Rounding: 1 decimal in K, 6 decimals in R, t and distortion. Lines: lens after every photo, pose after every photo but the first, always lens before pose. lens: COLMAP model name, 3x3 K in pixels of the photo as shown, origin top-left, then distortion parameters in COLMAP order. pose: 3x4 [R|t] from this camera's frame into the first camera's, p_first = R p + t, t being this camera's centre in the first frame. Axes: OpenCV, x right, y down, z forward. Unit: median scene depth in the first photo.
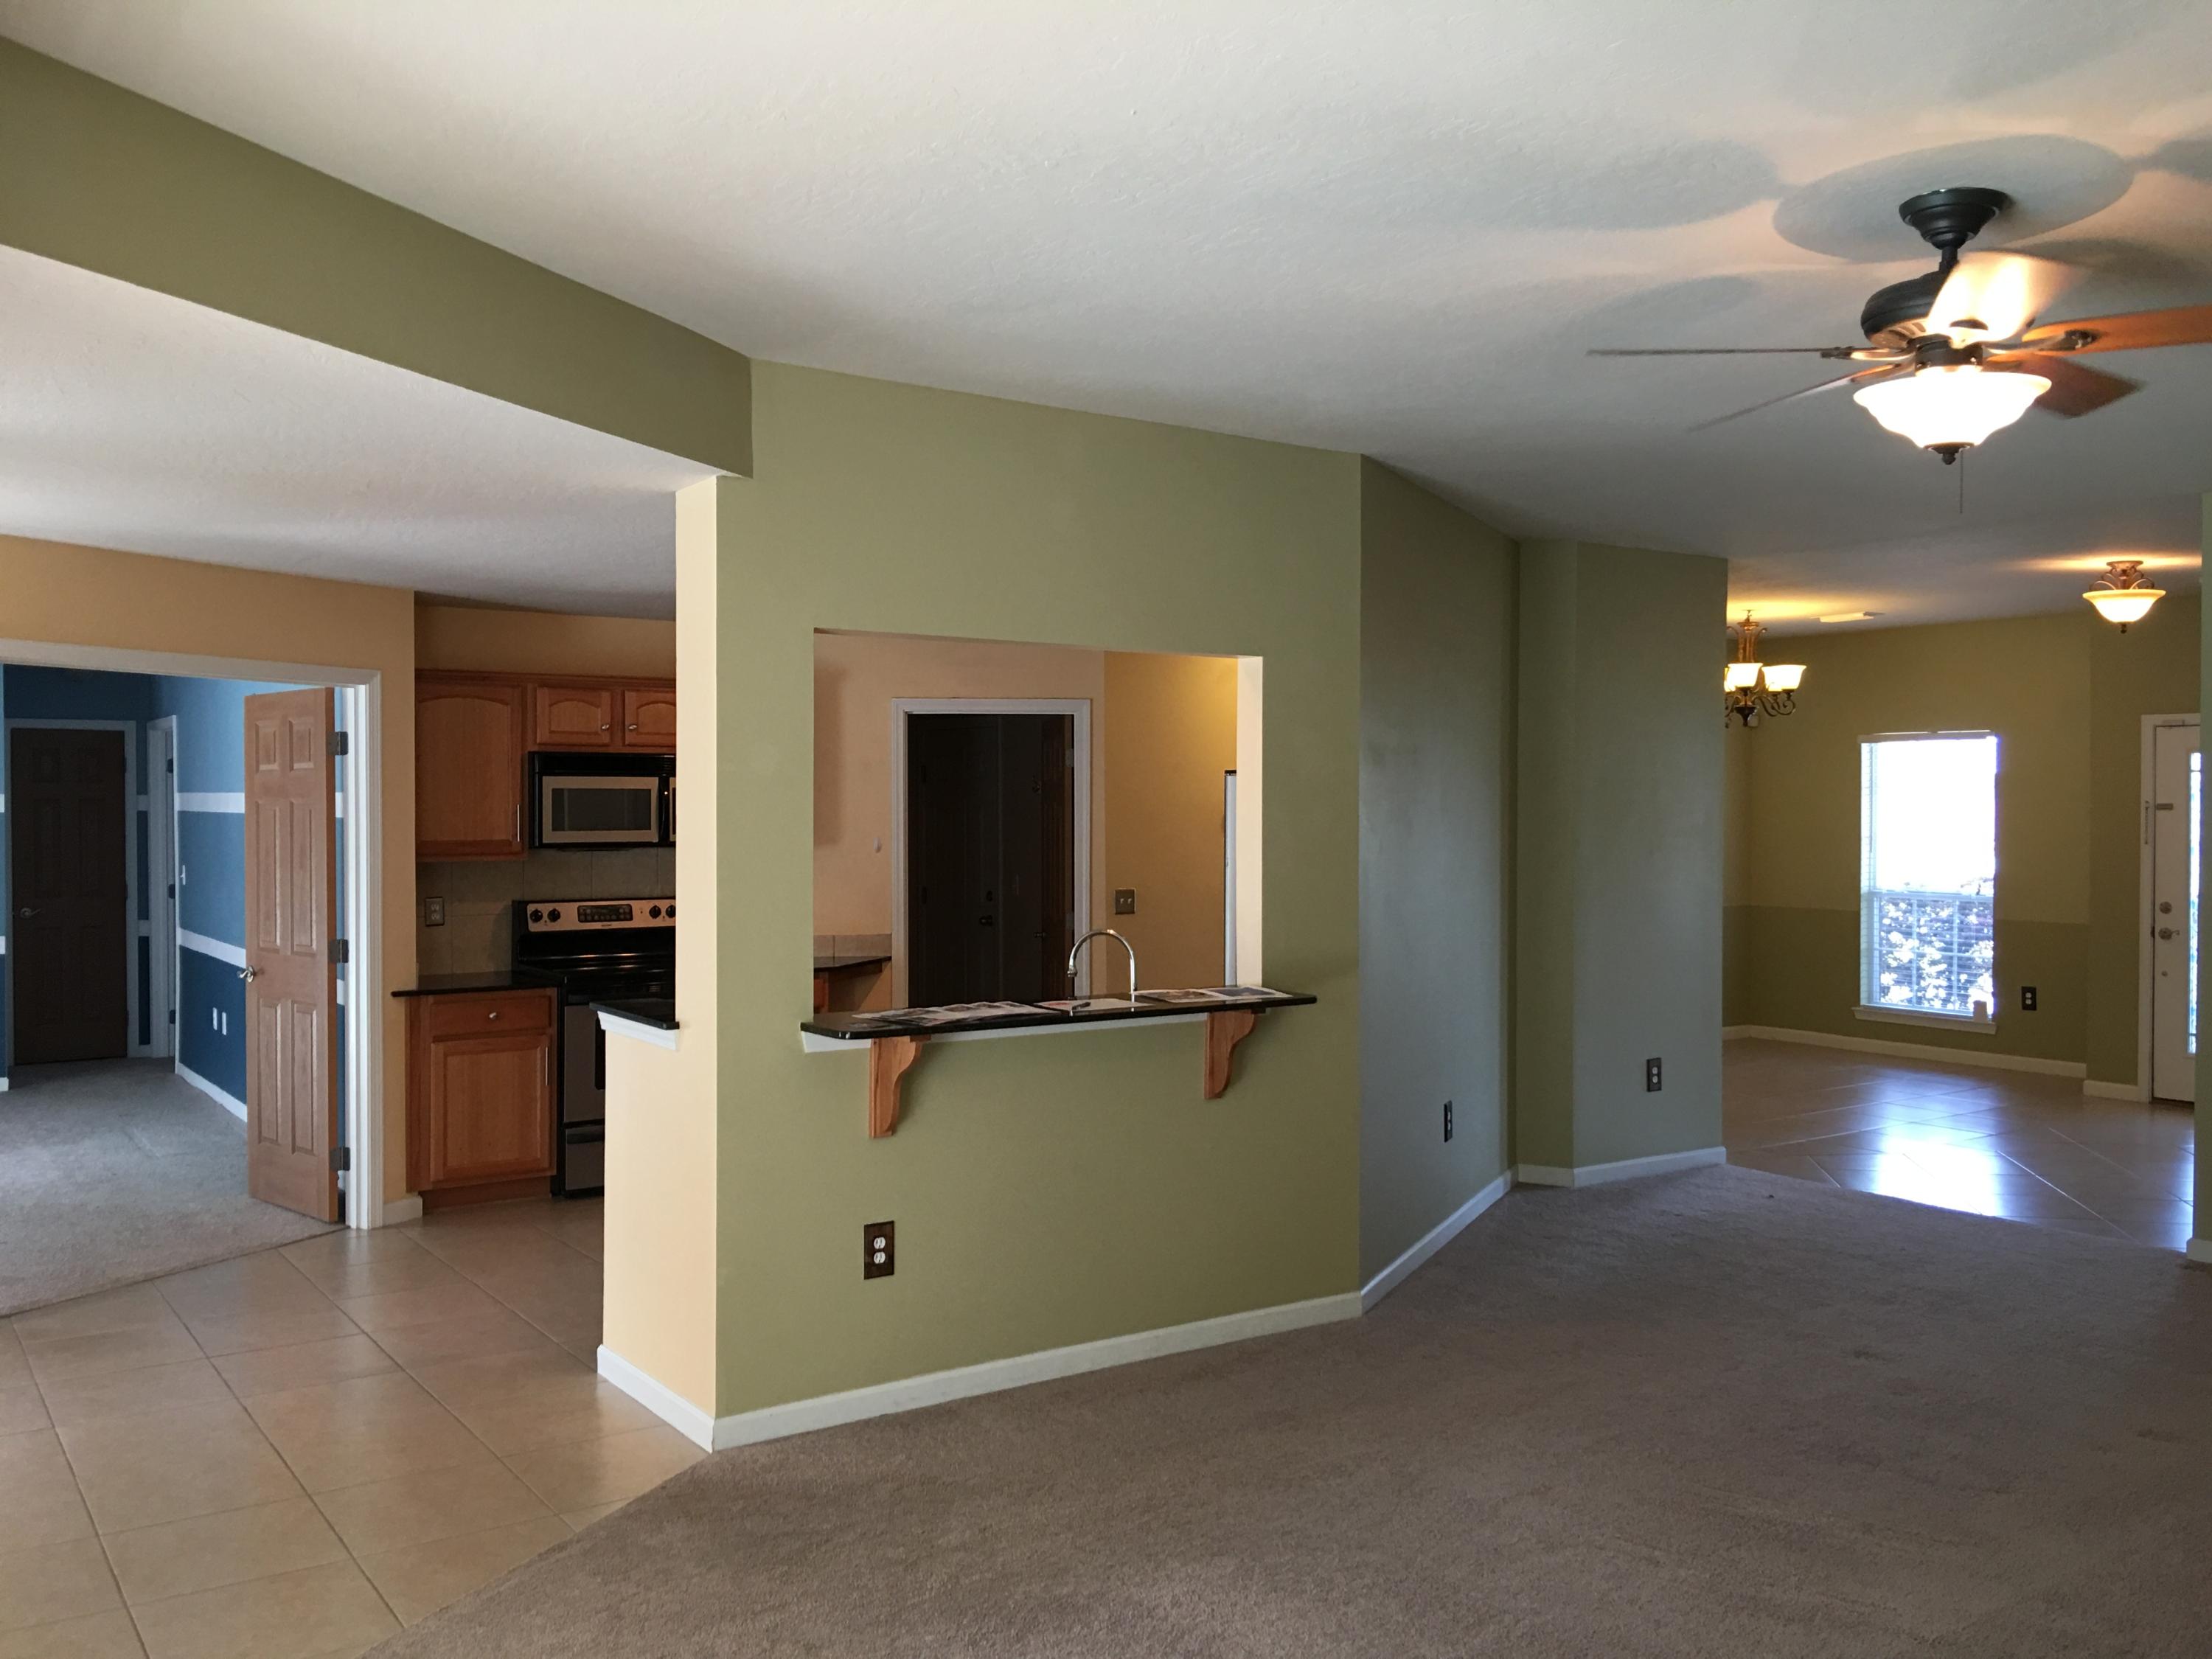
lens RADIAL K [[1859.9, 0, 1098.9], [0, 1859.9, 823.3], [0, 0, 1]] dist [0.081952, -0.135068]
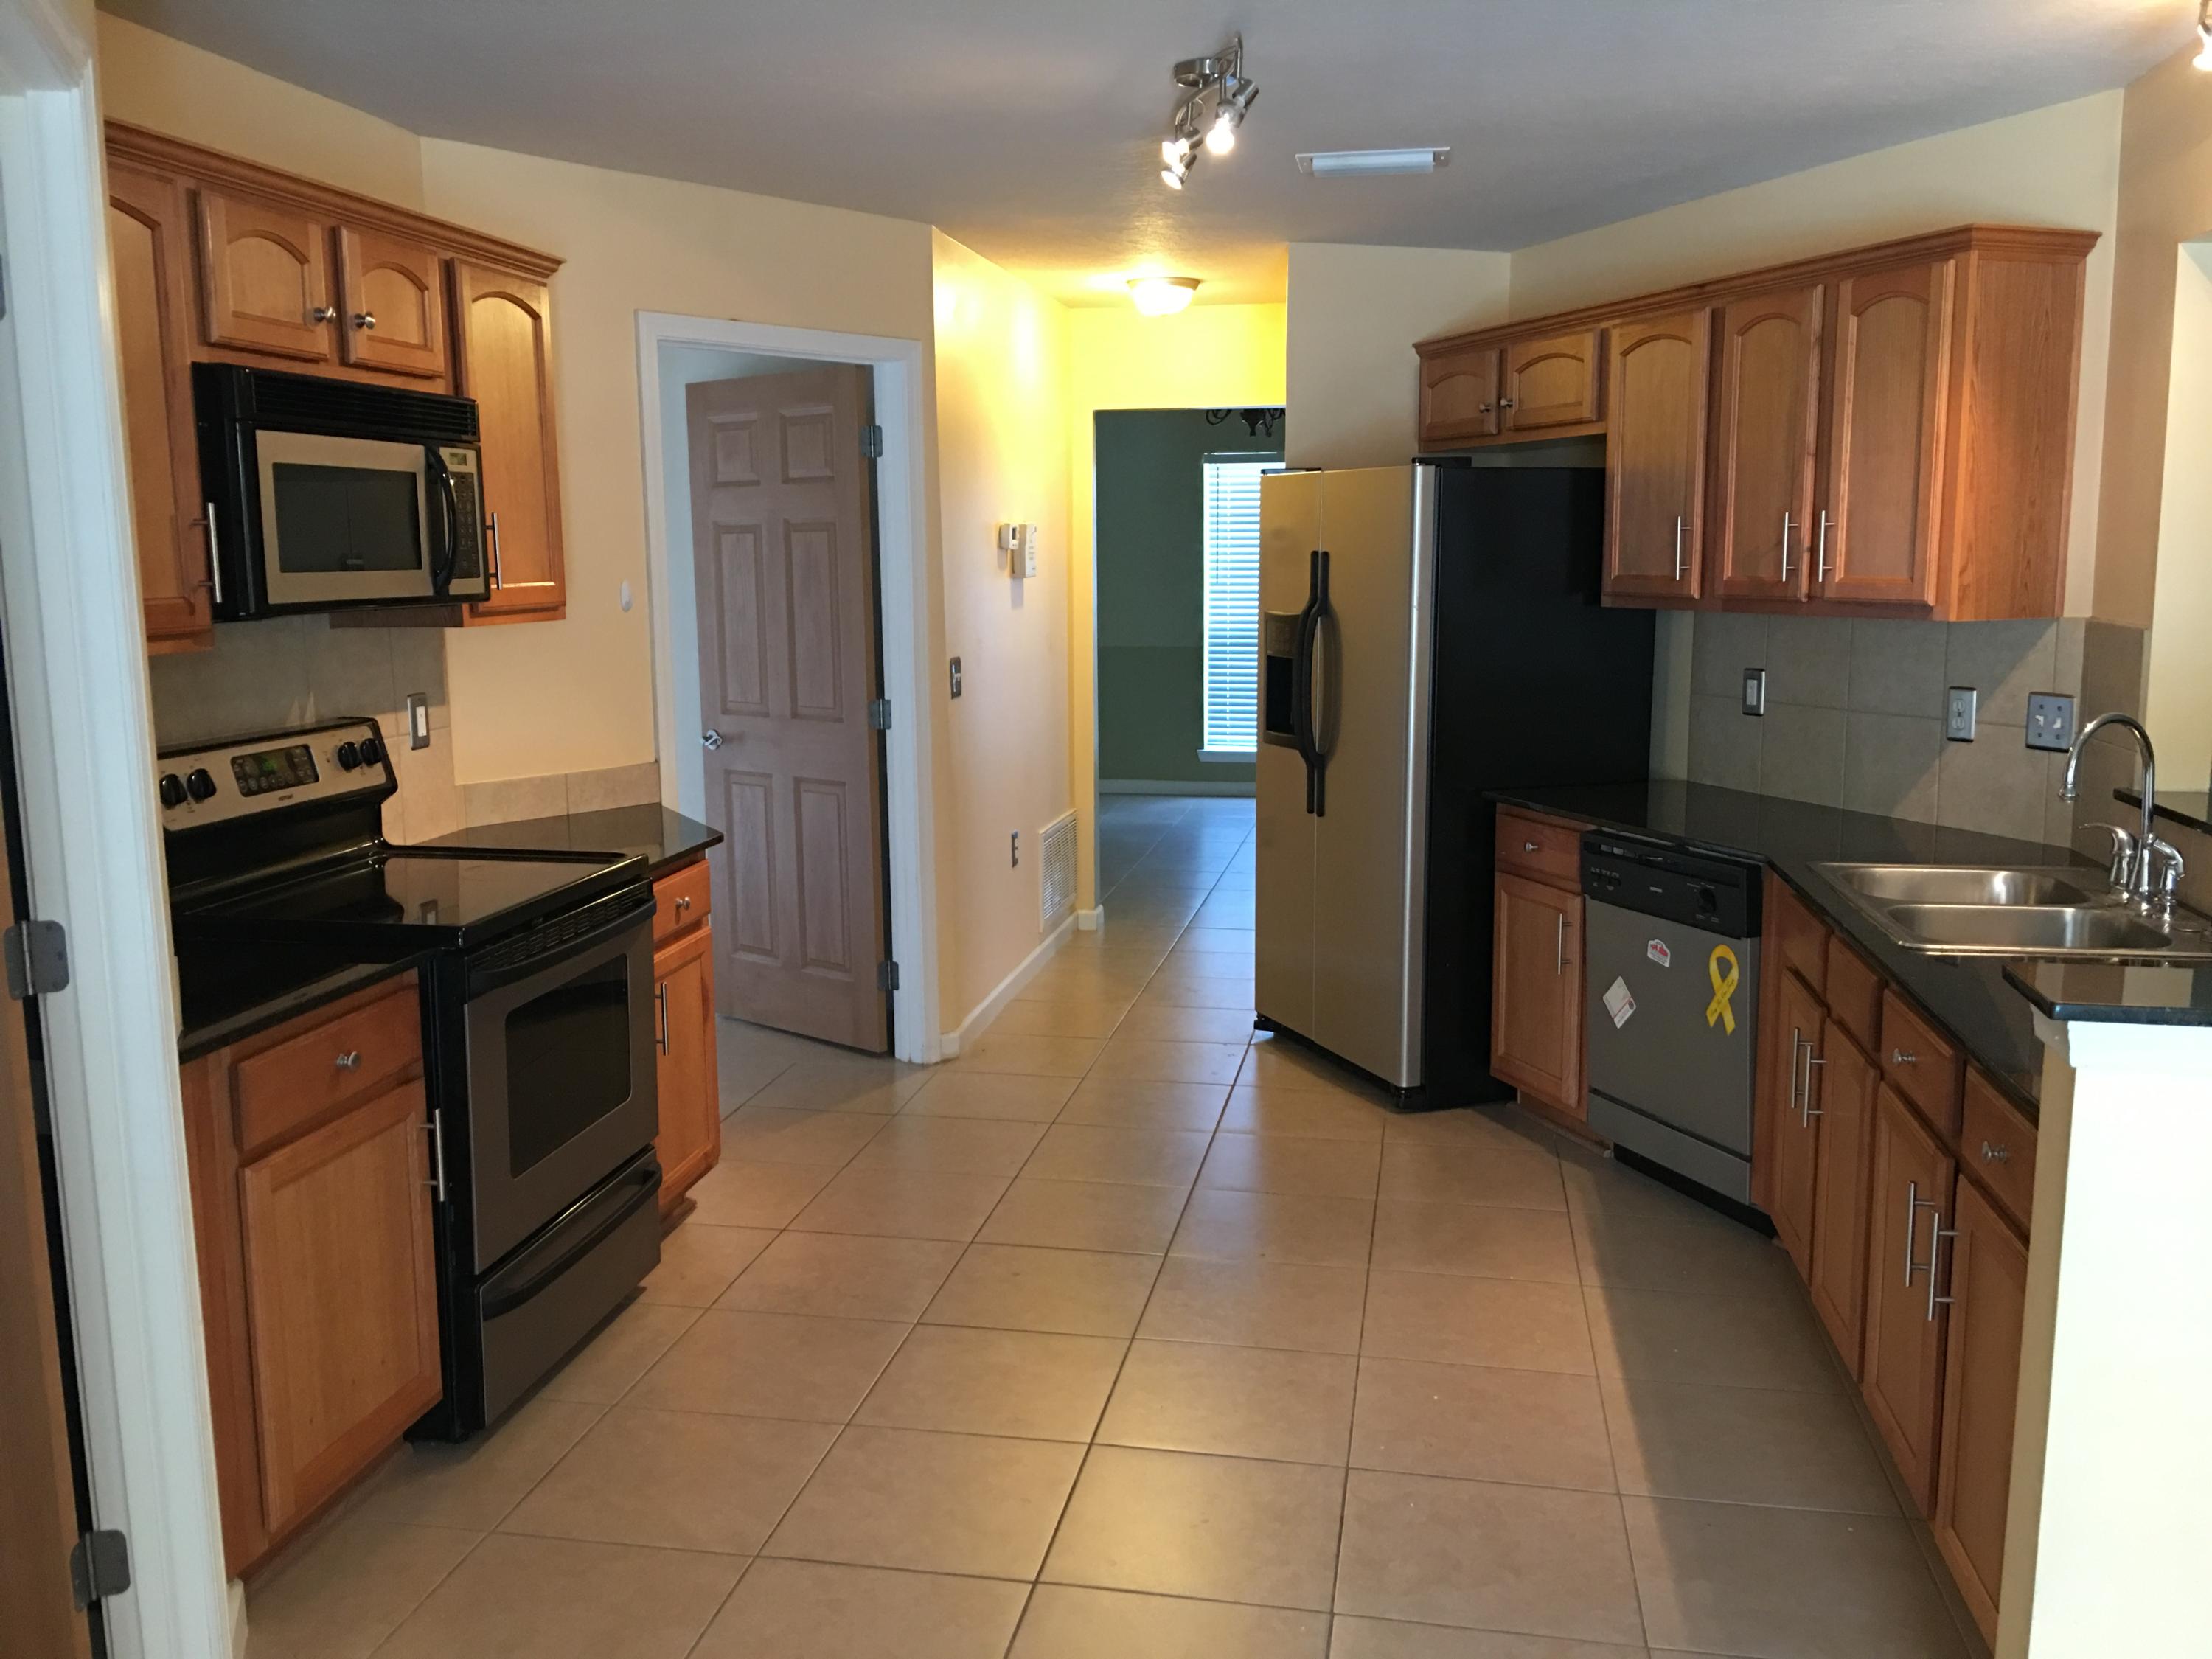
lens RADIAL K [[1859.9, 0, 1098.9], [0, 1859.9, 823.3], [0, 0, 1]] dist [0.081952, -0.135068]
pose [[0.713854, -0.110268, 0.691559, -0.437756], [0.016128, 0.989852, 0.141183, 0.003174], [-0.700109, -0.089631, 0.708388, 0.580180]]
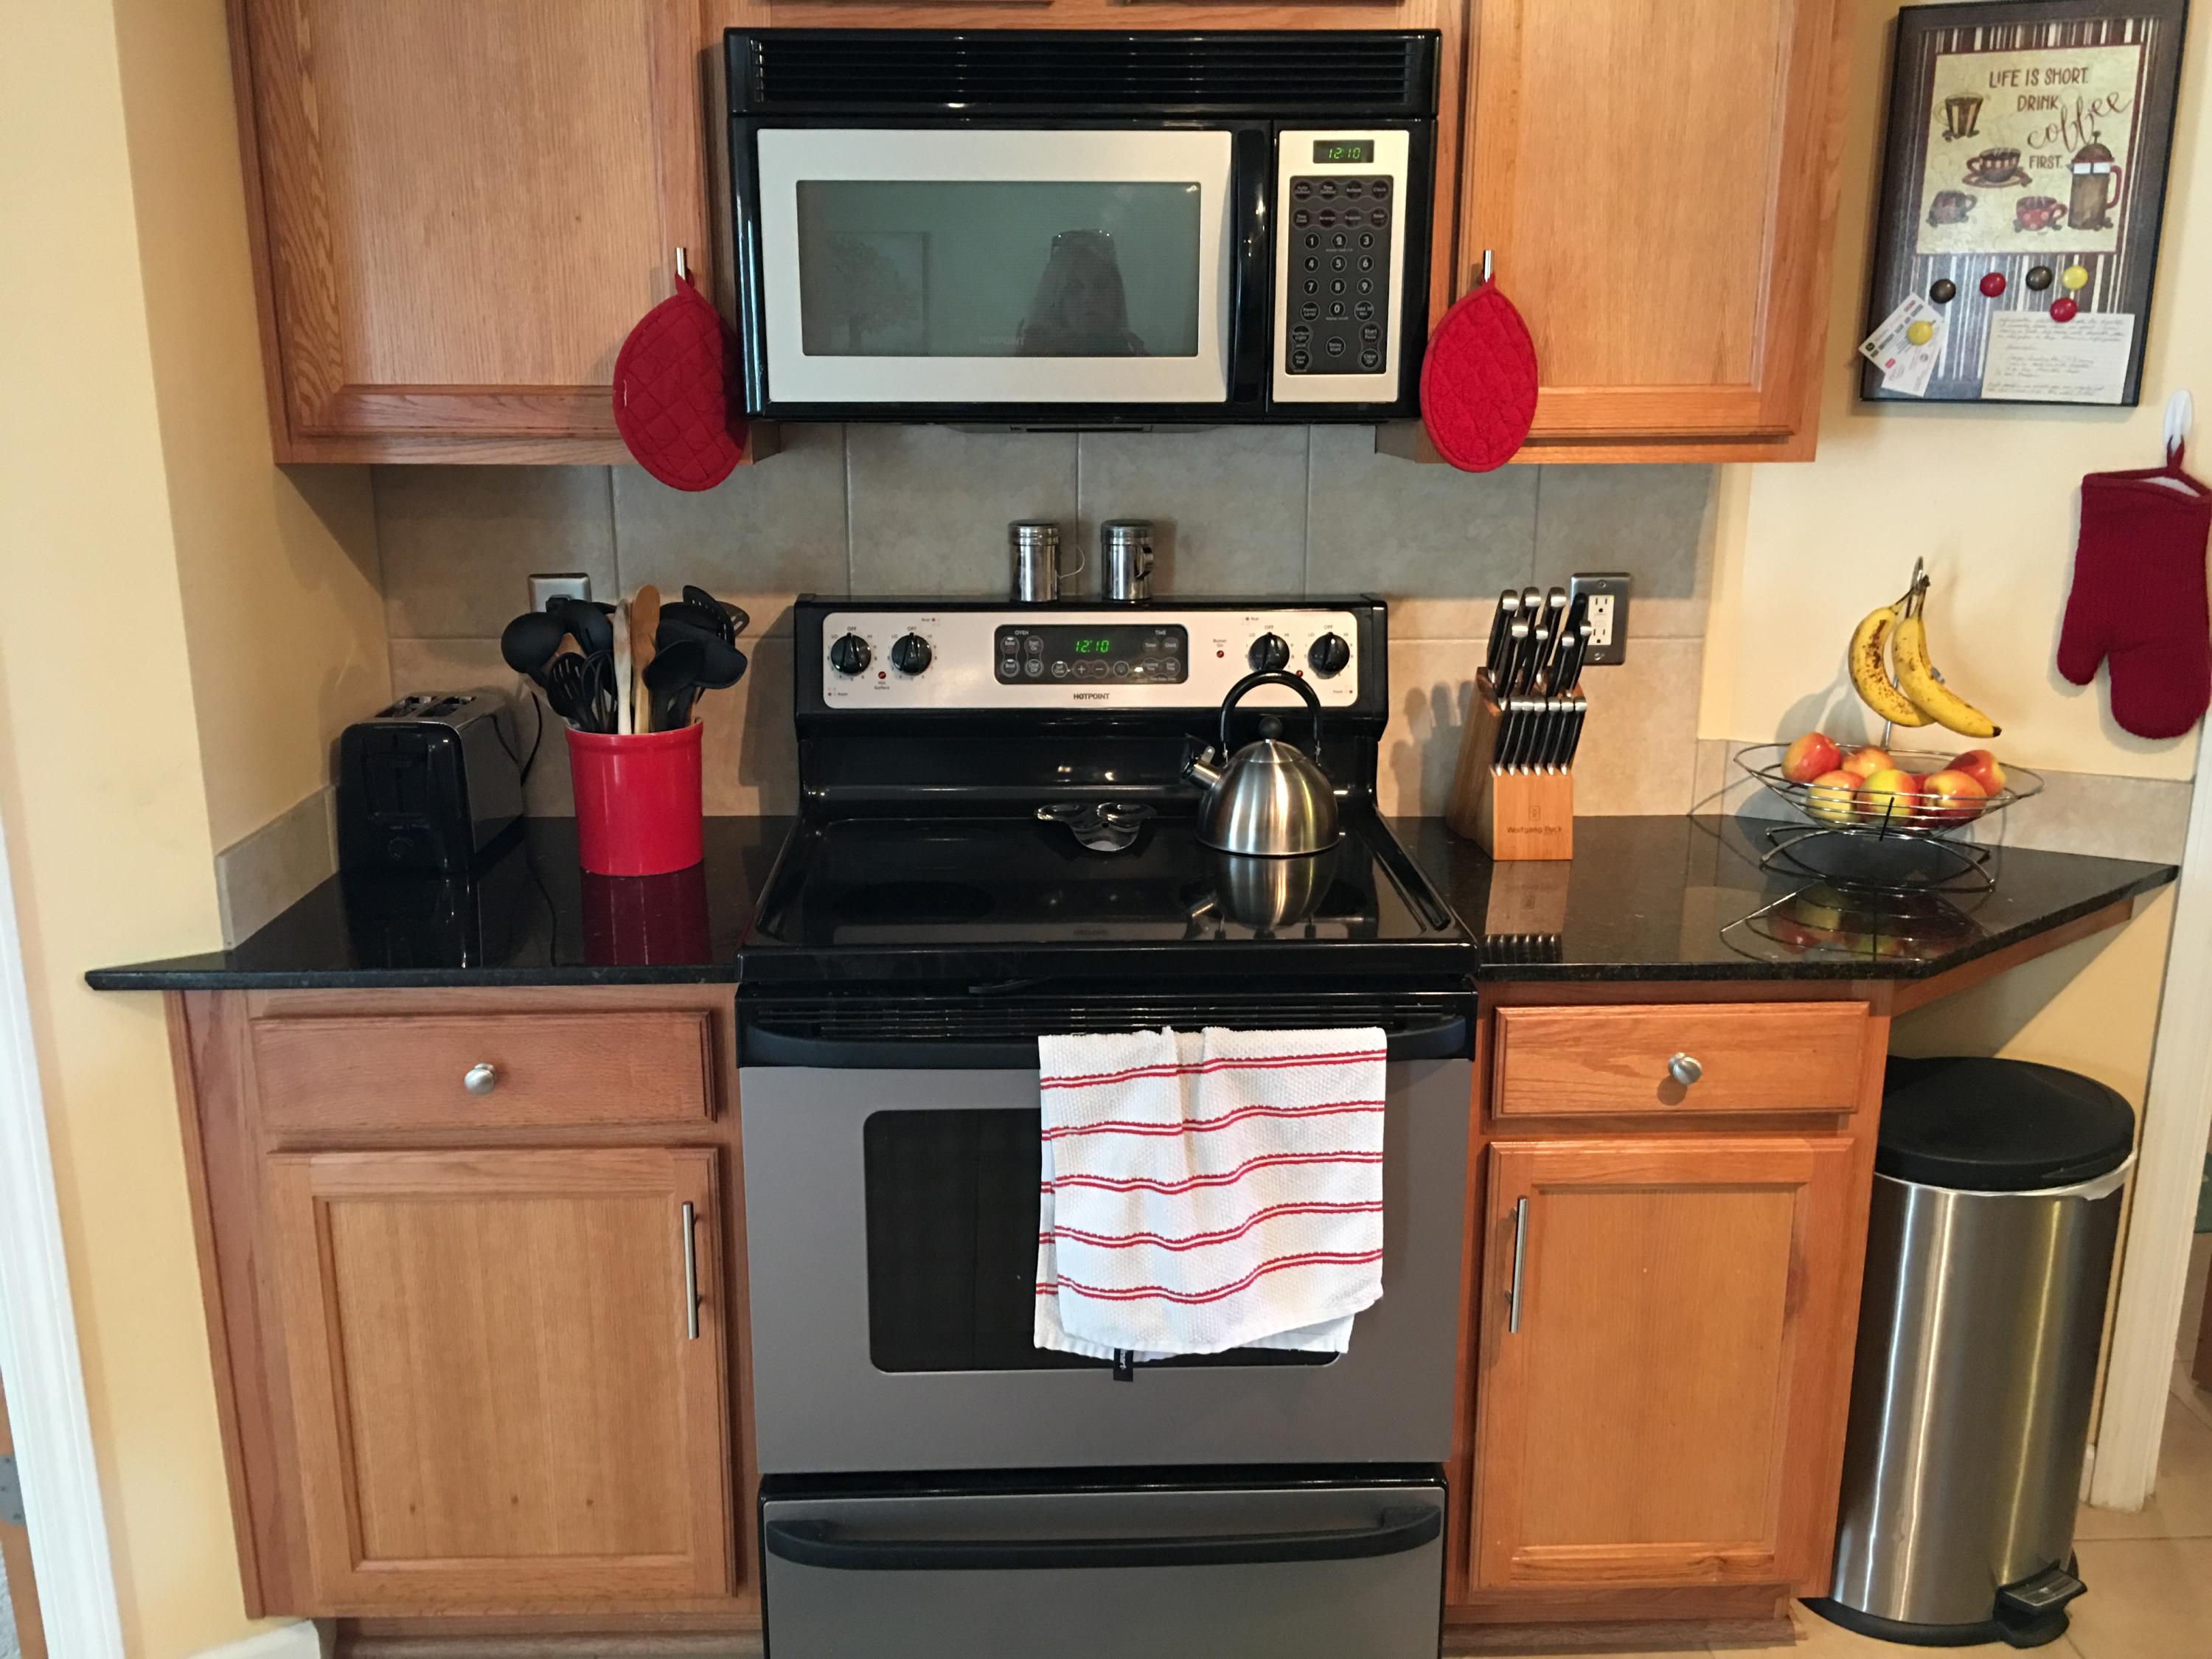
lens RADIAL K [[1859.9, 0, 1098.9], [0, 1859.9, 823.3], [0, 0, 1]] dist [0.081952, -0.135068]
pose [[0.832461, 0.136556, -0.536993, -0.106962], [-0.006511, 0.971498, 0.236957, 0.005425], [0.554045, -0.193761, 0.809624, 0.780143]]
